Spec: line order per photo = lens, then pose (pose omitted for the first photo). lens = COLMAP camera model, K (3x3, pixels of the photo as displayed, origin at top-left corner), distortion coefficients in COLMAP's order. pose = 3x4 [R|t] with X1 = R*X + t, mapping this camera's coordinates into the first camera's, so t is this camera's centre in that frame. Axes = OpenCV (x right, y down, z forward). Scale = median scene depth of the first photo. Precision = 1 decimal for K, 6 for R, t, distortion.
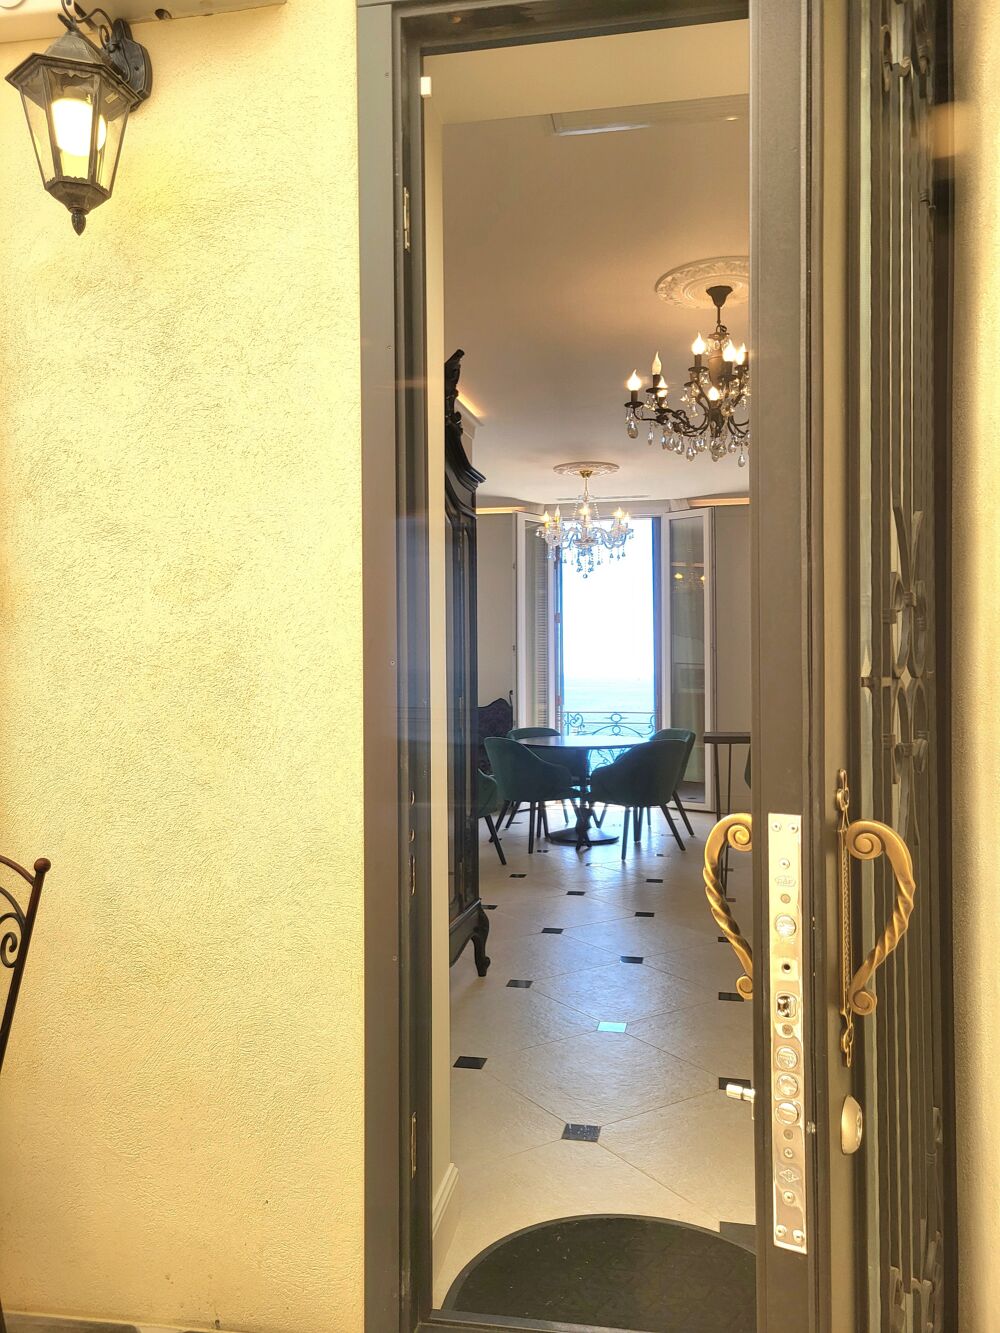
lens RADIAL K [[1010.2, 0, 500.0], [0, 1010.2, 666.5], [0, 0, 1]] dist [0.003864, 0.000688]
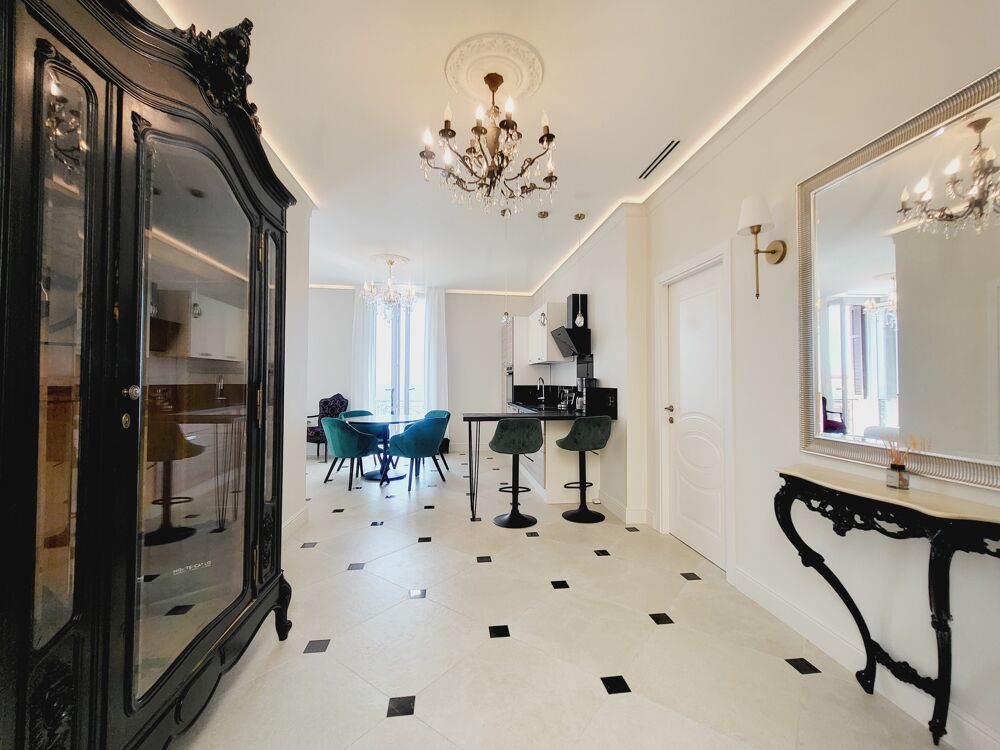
lens RADIAL K [[422.4, 0, 500.0], [0, 422.4, 375.0], [0, 0, 1]] dist [-0.000262, -0.000166]
pose [[0.943848, 0.017018, 0.329941, 0.029002], [-0.012451, 0.999795, -0.015950, 0.010011], [-0.330145, 0.010946, 0.943867, 0.277170]]
